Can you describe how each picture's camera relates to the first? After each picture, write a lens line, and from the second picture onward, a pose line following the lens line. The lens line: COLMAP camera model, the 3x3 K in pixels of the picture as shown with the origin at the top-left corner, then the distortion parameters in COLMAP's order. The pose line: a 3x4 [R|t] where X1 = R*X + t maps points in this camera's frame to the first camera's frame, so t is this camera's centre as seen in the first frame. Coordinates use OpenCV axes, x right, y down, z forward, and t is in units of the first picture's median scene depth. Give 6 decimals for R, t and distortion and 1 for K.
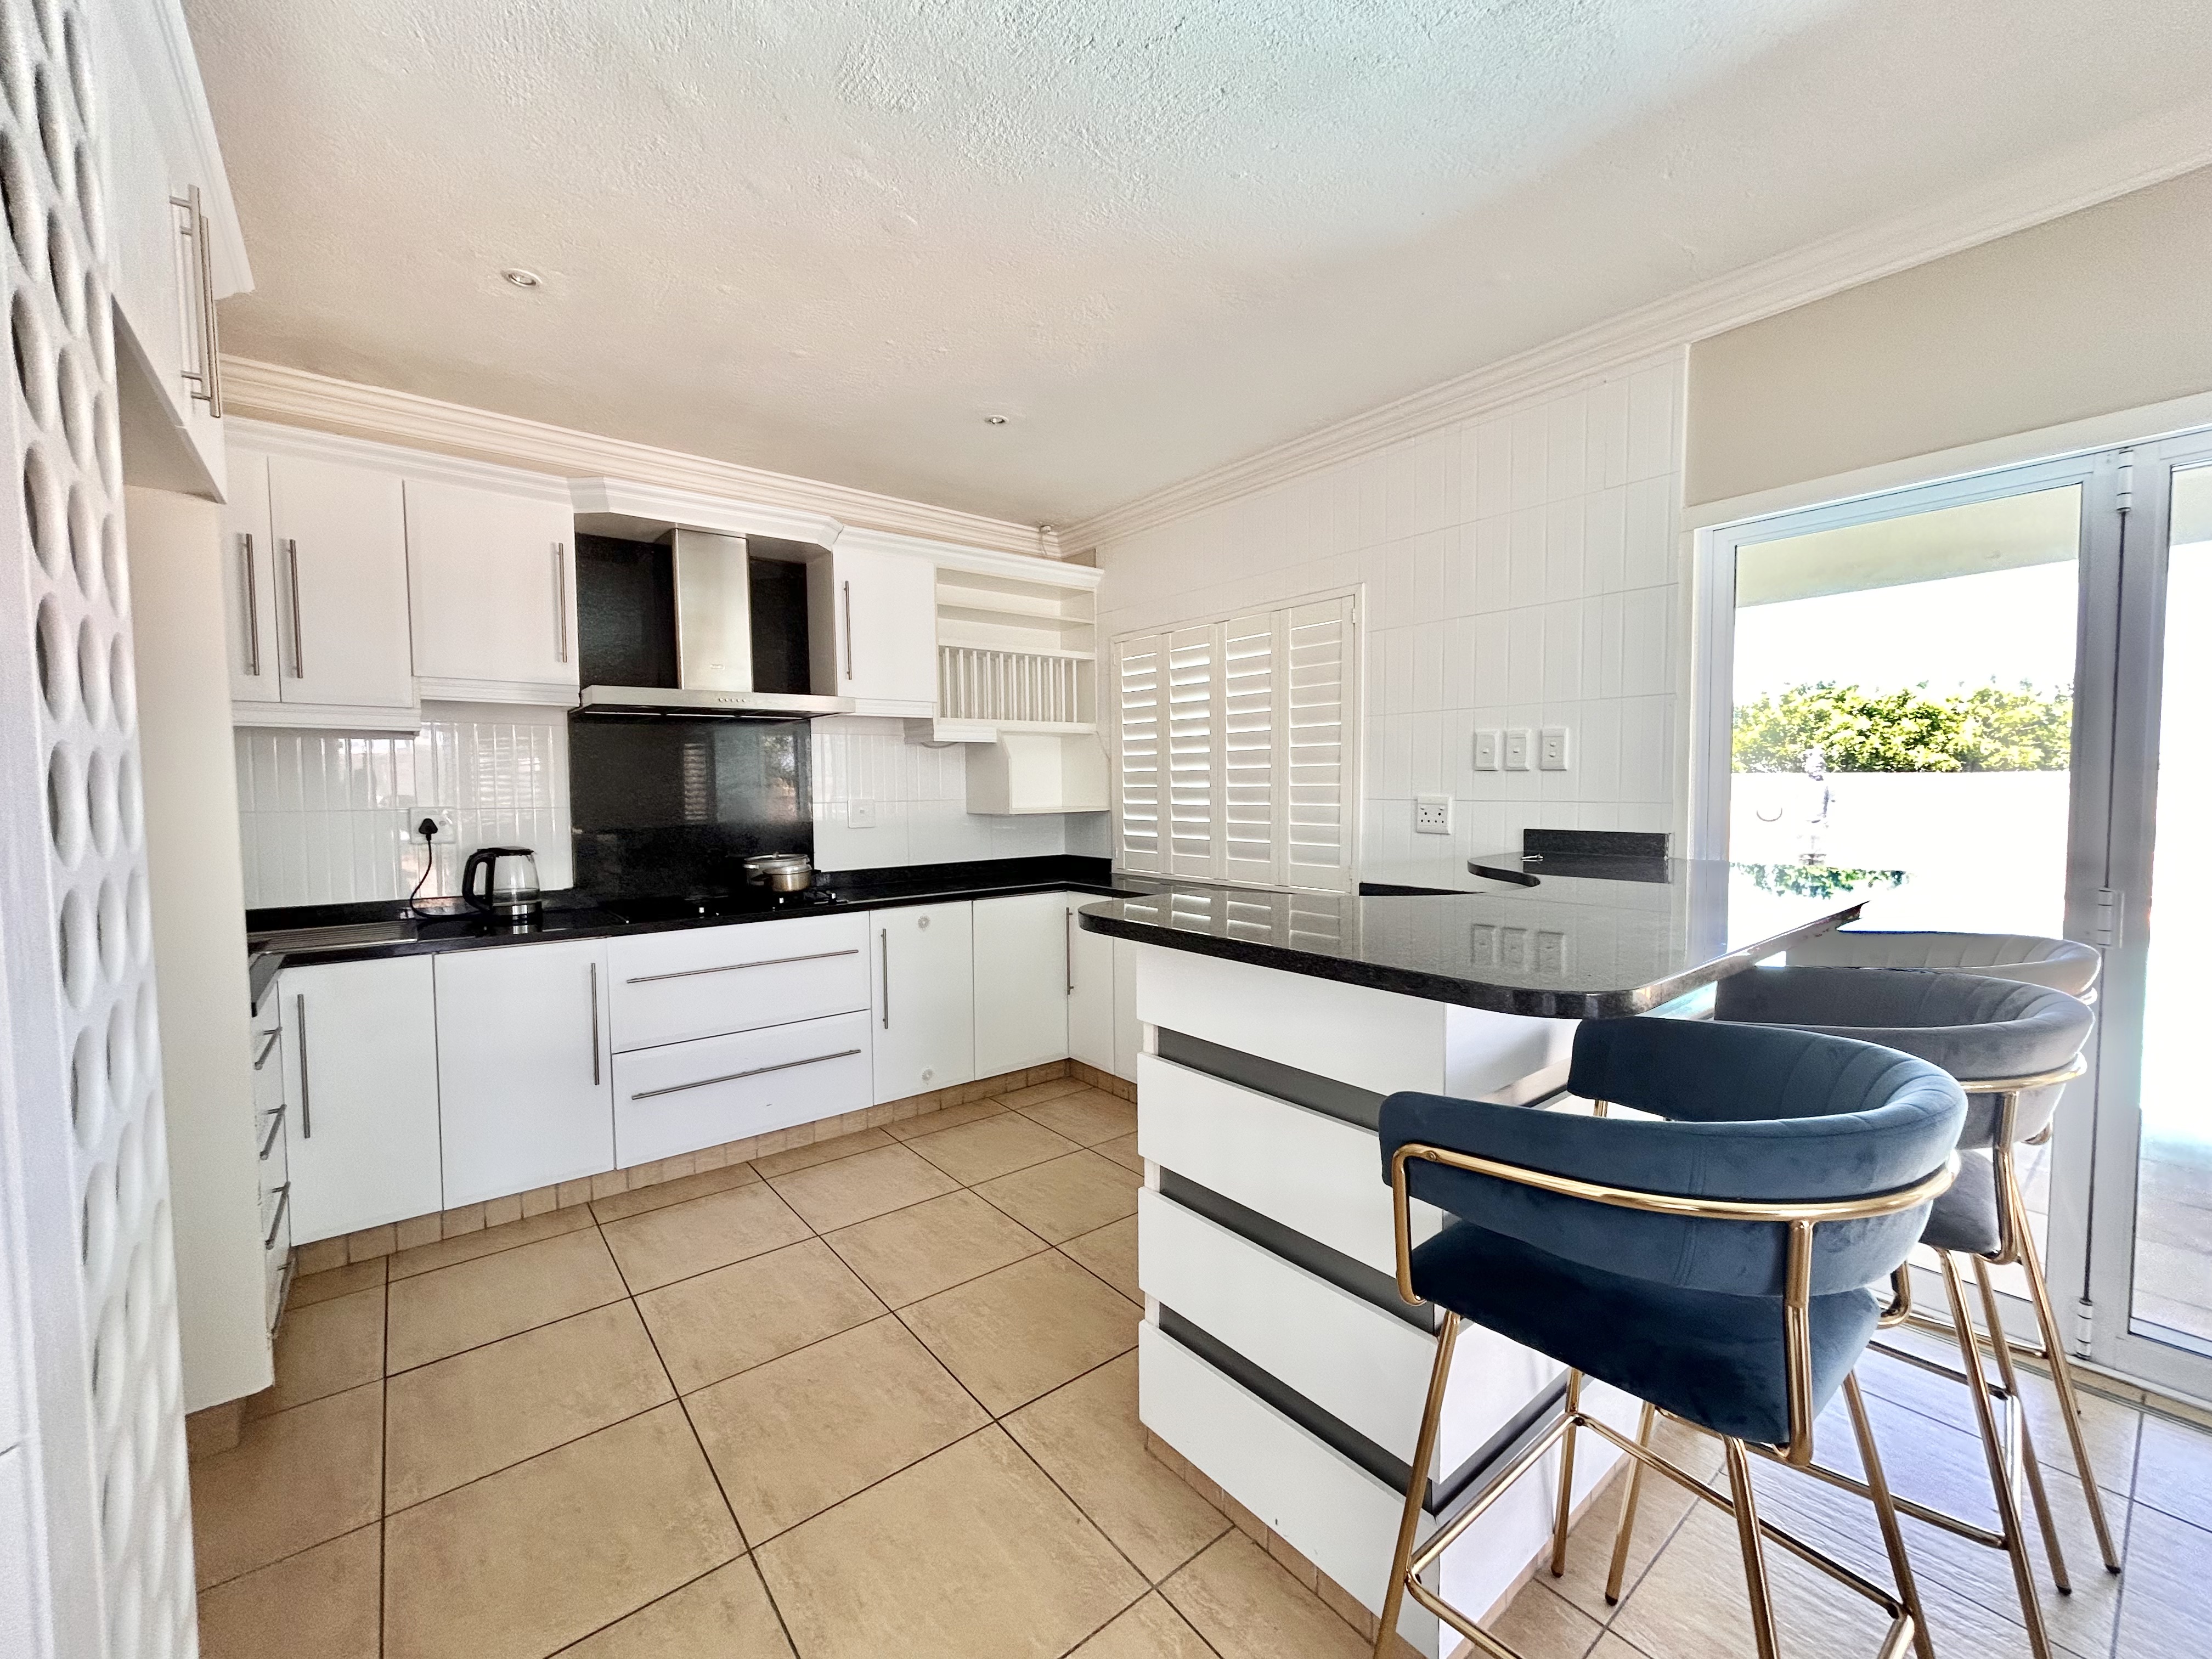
lens RADIAL K [[885.1, 0, 1103.0], [0, 885.1, 826.0], [0, 0, 1]] dist [-0.002929, -0.000003]
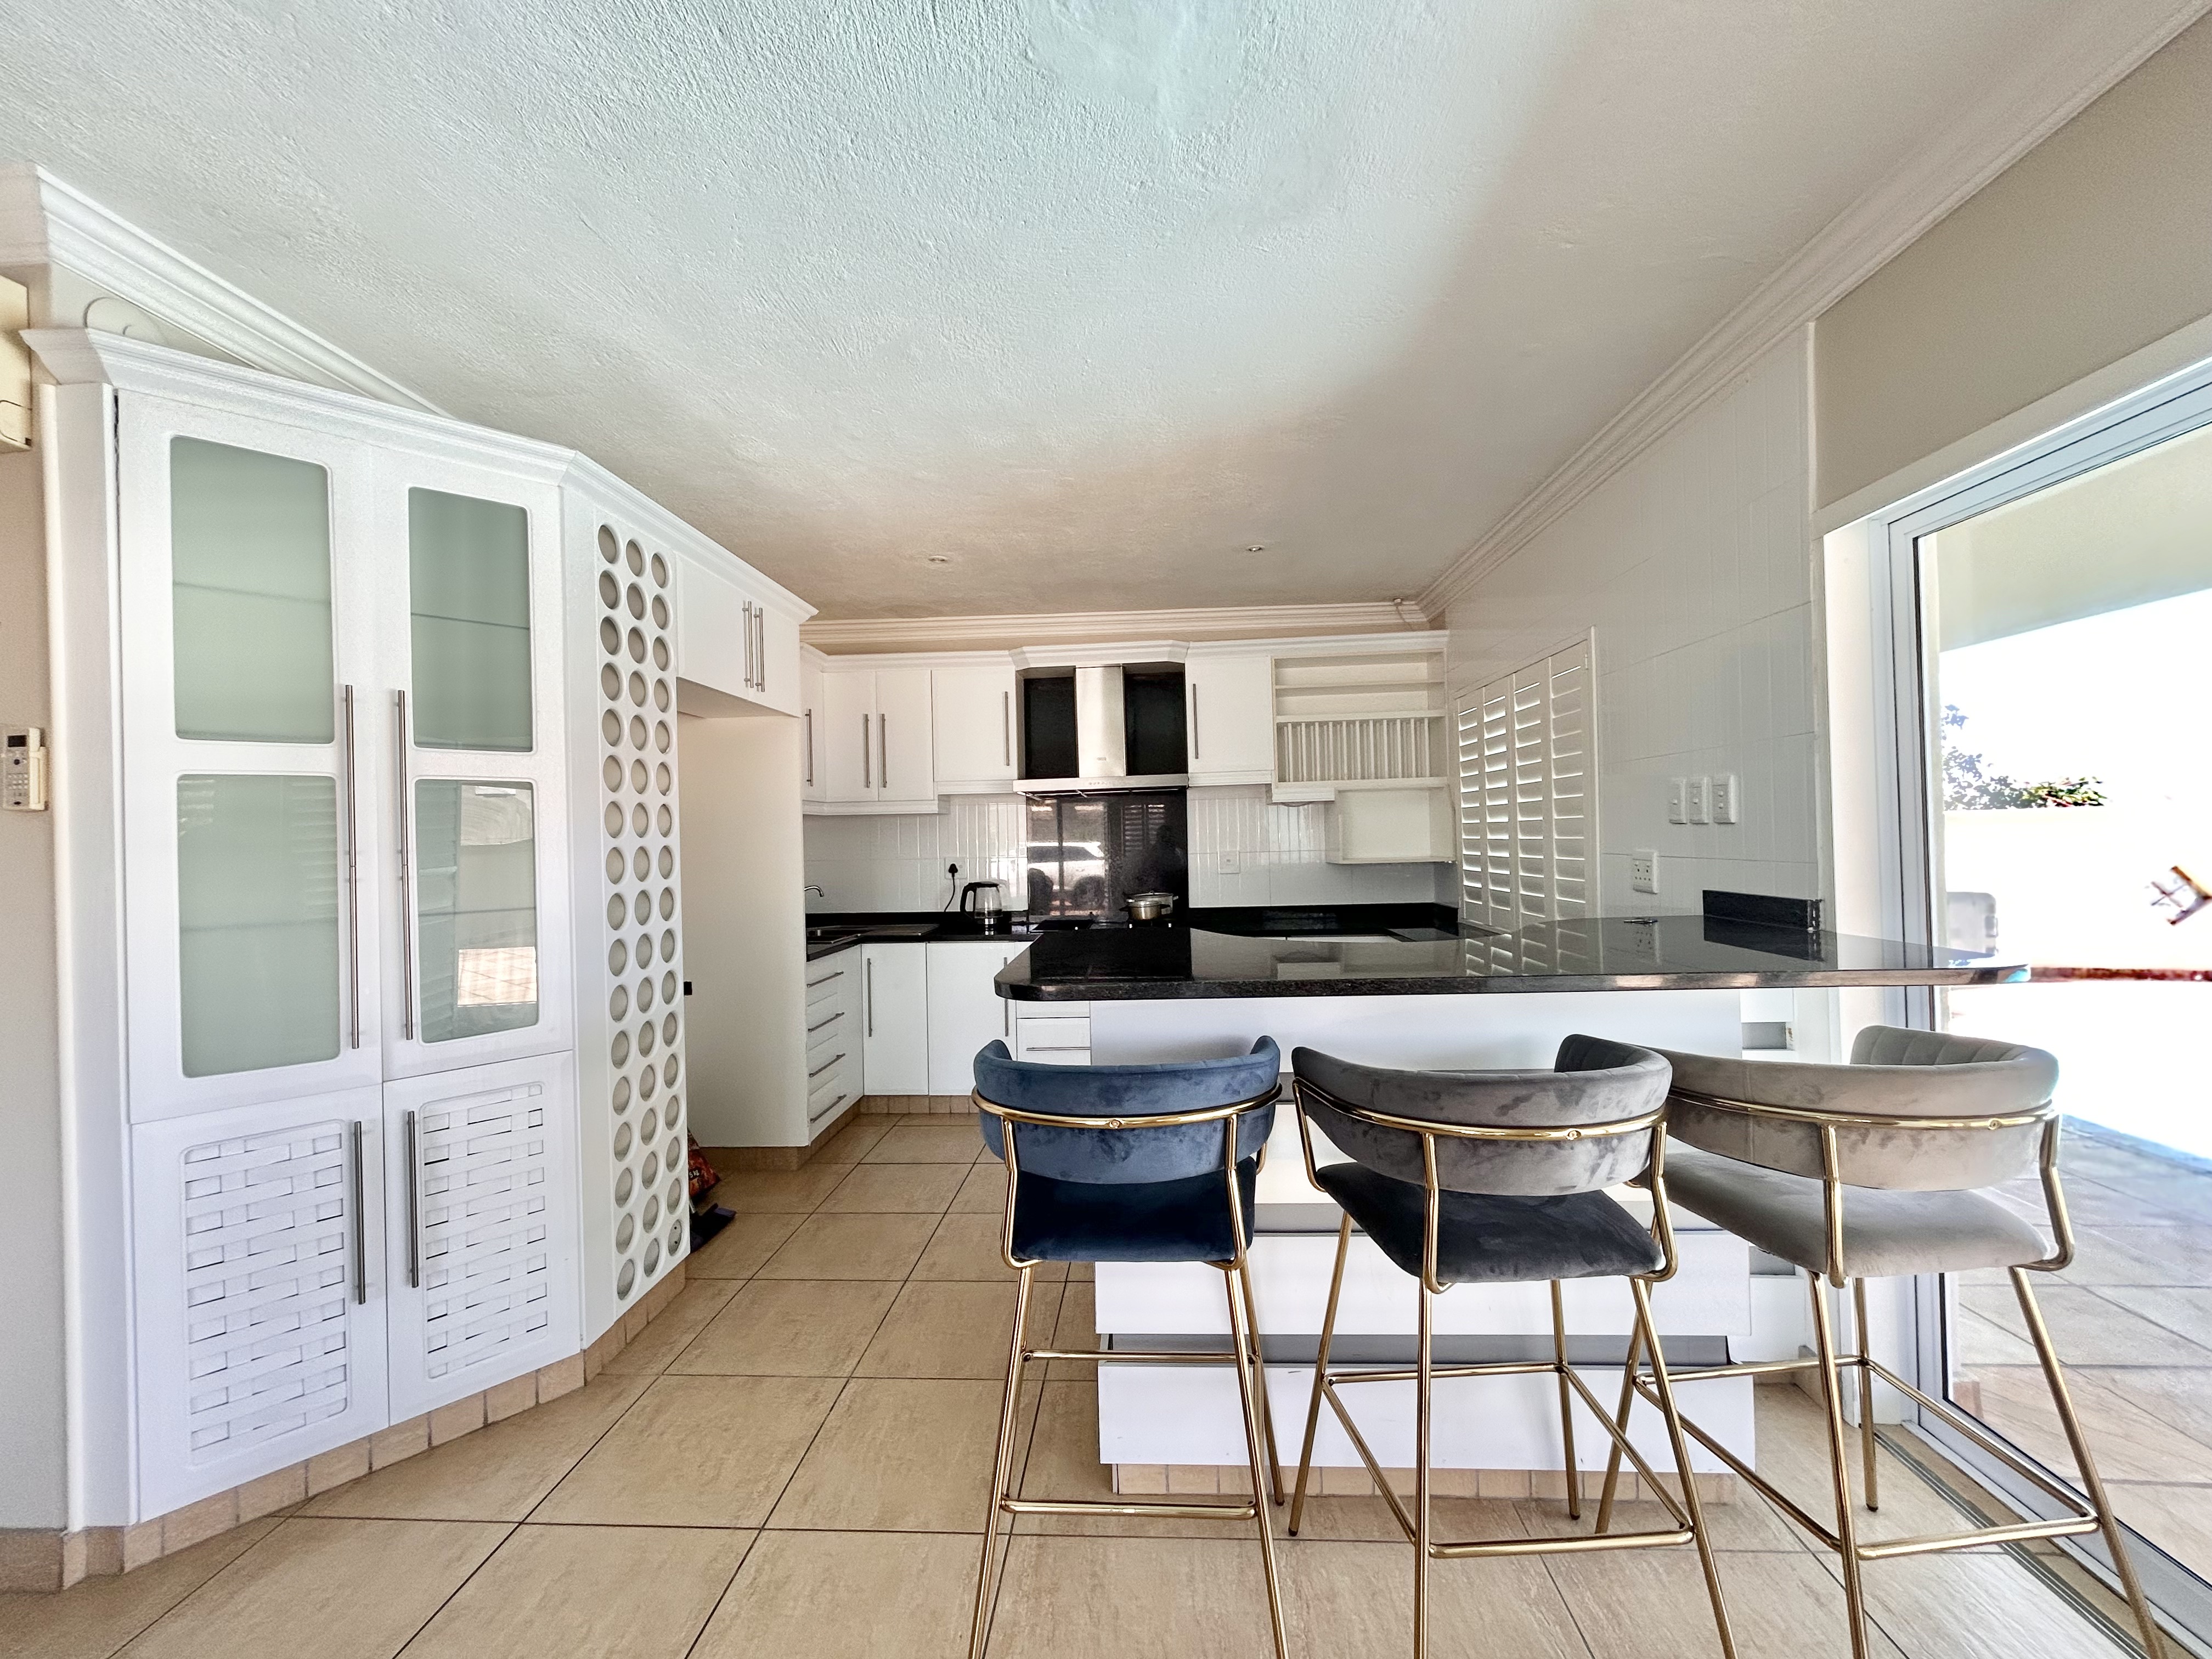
lens RADIAL K [[885.1, 0, 1121.8], [0, 885.1, 832.3], [0, 0, 1]] dist [-0.002929, -0.000003]
pose [[0.748270, -0.012728, -0.663272, 0.504822], [-0.014400, 0.999269, -0.035420, -0.011555], [0.663238, 0.036055, 0.747540, -0.035171]]
